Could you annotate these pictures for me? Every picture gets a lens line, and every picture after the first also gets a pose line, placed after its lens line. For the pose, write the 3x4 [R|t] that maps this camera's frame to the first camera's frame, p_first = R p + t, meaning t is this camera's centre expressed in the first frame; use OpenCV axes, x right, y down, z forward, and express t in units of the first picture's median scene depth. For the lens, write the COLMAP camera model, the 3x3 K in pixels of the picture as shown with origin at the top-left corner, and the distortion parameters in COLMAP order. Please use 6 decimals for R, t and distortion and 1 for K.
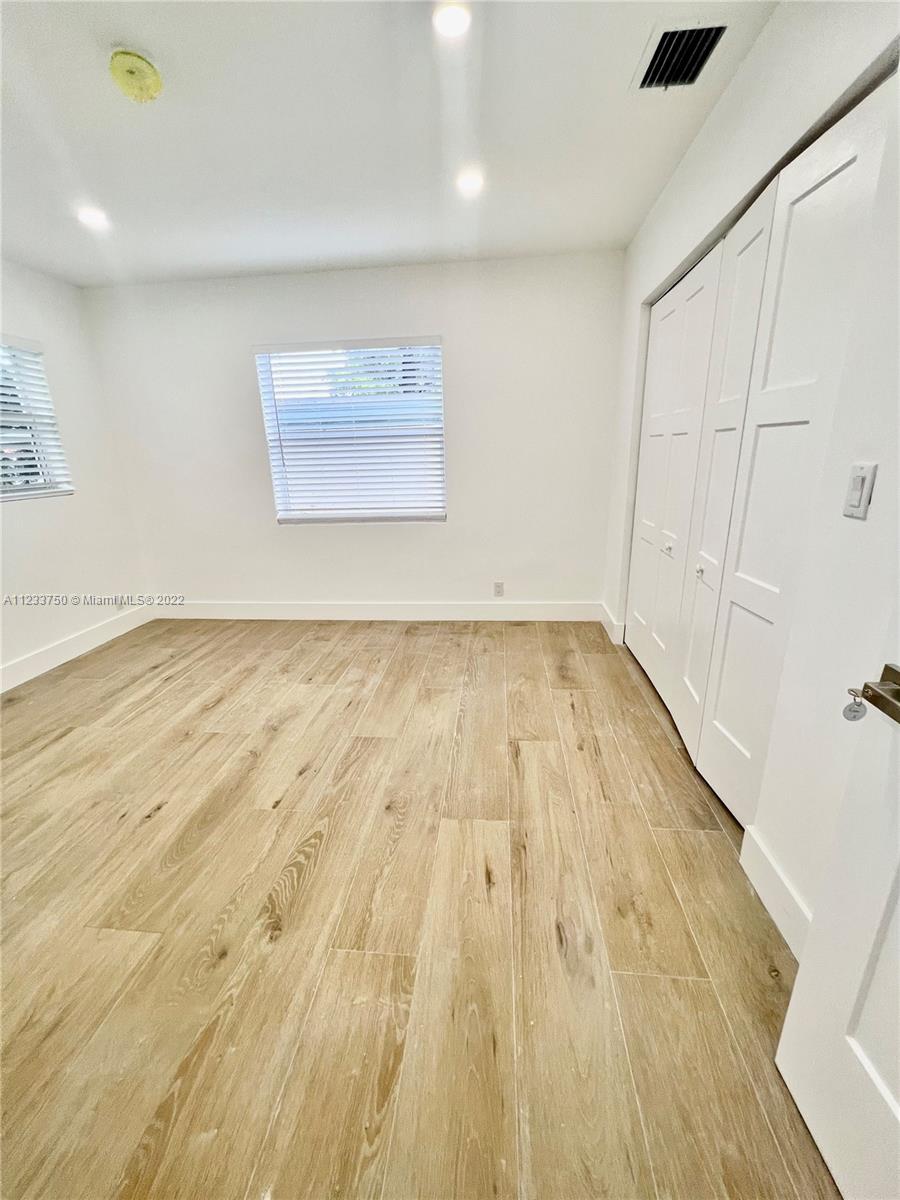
lens RADIAL K [[477.2, 0, 448.9], [0, 477.2, 598.4], [0, 0, 1]] dist [0.002713, 0.000263]
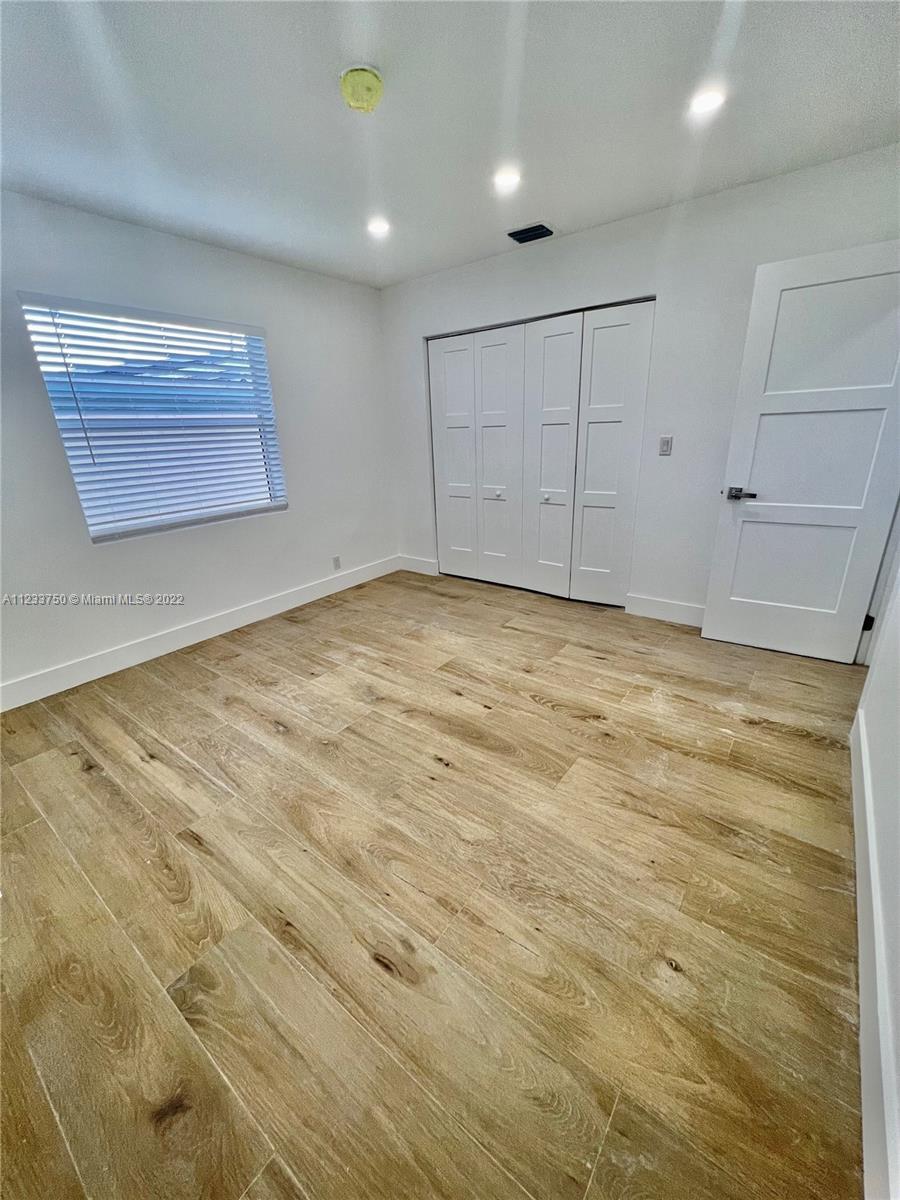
lens RADIAL K [[477.2, 0, 447.0], [0, 477.2, 596.5], [0, 0, 1]] dist [0.002713, 0.000263]
pose [[0.524698, -0.274045, 0.805972, -0.922702], [0.269898, 0.951476, 0.147813, -0.053650], [-0.807370, 0.139973, 0.573202, 0.198376]]
